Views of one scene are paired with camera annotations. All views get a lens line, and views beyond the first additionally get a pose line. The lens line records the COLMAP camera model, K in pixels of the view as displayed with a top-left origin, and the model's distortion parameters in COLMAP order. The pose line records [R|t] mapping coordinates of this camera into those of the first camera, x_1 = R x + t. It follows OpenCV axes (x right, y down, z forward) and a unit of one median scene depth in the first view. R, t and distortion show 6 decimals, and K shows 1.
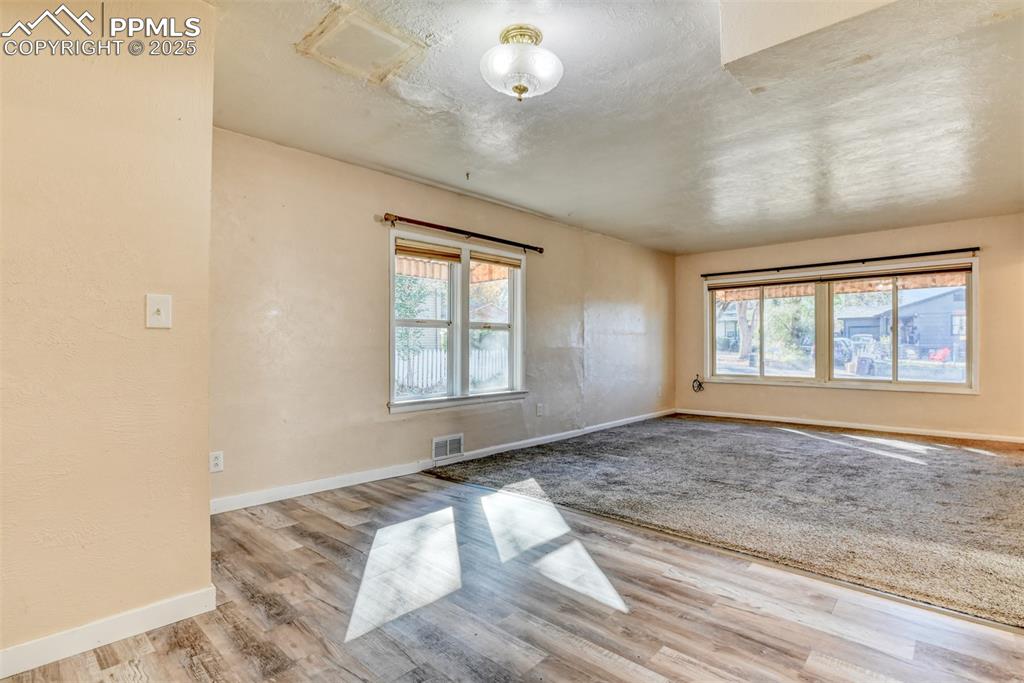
lens RADIAL K [[505.6, 0, 510.2], [0, 505.6, 344.3], [0, 0, 1]] dist [-0.004696, -0.017748]
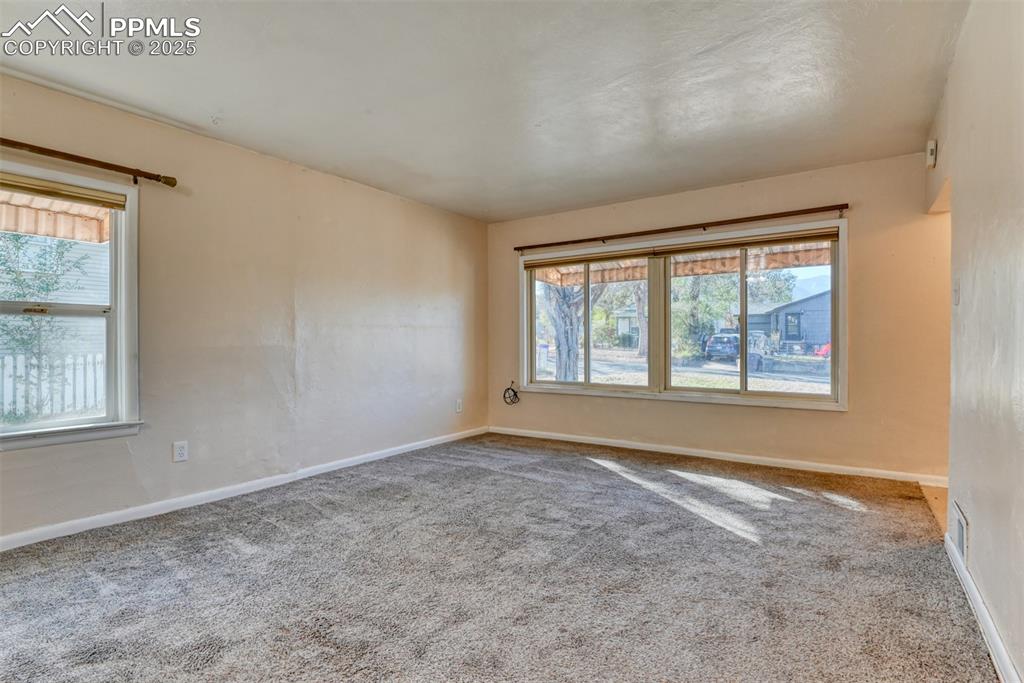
lens RADIAL K [[503.4, 0, 514.0], [0, 503.4, 344.2], [0, 0, 1]] dist [-0.030997, -0.000115]
pose [[0.988695, -0.001564, 0.149934, 0.387595], [0.000438, 0.999971, 0.007543, -0.001312], [-0.149942, -0.007392, 0.988667, 0.389932]]
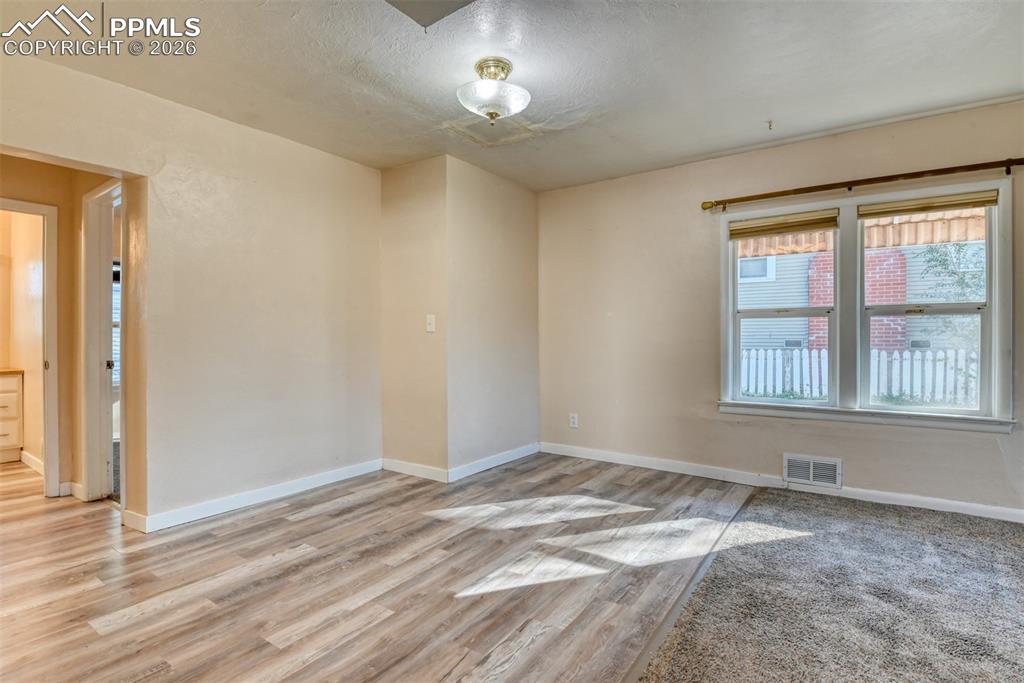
lens RADIAL K [[503.4, 0, 514.0], [0, 503.4, 344.2], [0, 0, 1]] dist [-0.030997, -0.000115]
pose [[0.133481, 0.011429, -0.990985, 0.510188], [0.005300, 0.999911, 0.012246, -0.002318], [0.991037, -0.006887, 0.133409, 0.398910]]
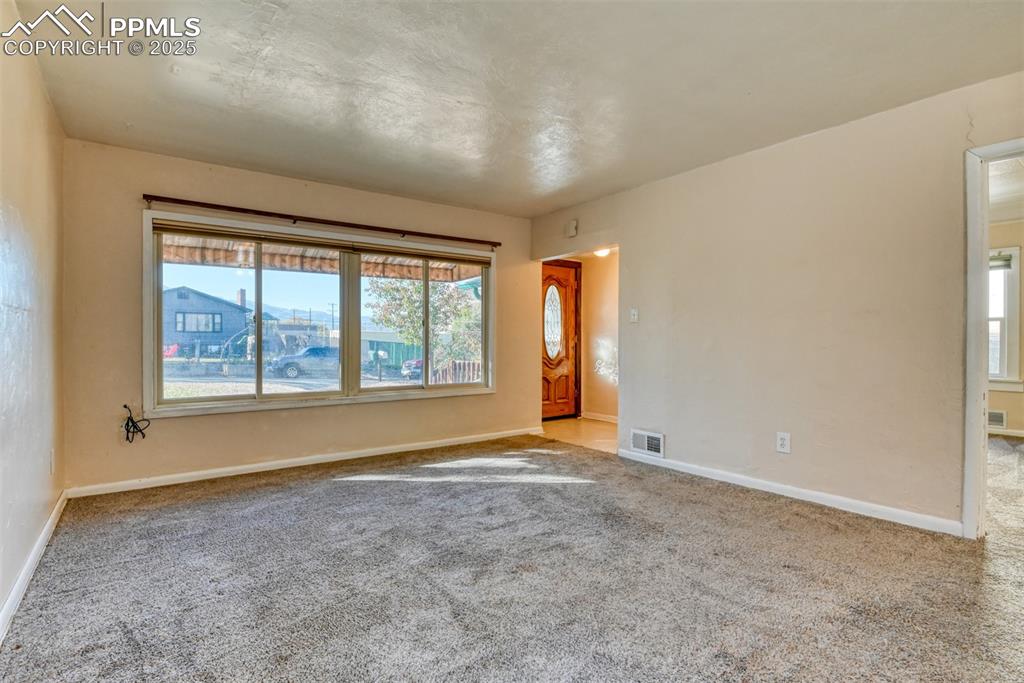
lens RADIAL K [[503.4, 0, 514.0], [0, 503.4, 344.2], [0, 0, 1]] dist [-0.030997, -0.000115]
pose [[0.165110, -0.003584, 0.986269, -0.031132], [-0.002568, 0.999988, 0.004064, 0.000494], [-0.986272, -0.003203, 0.165099, 0.846177]]
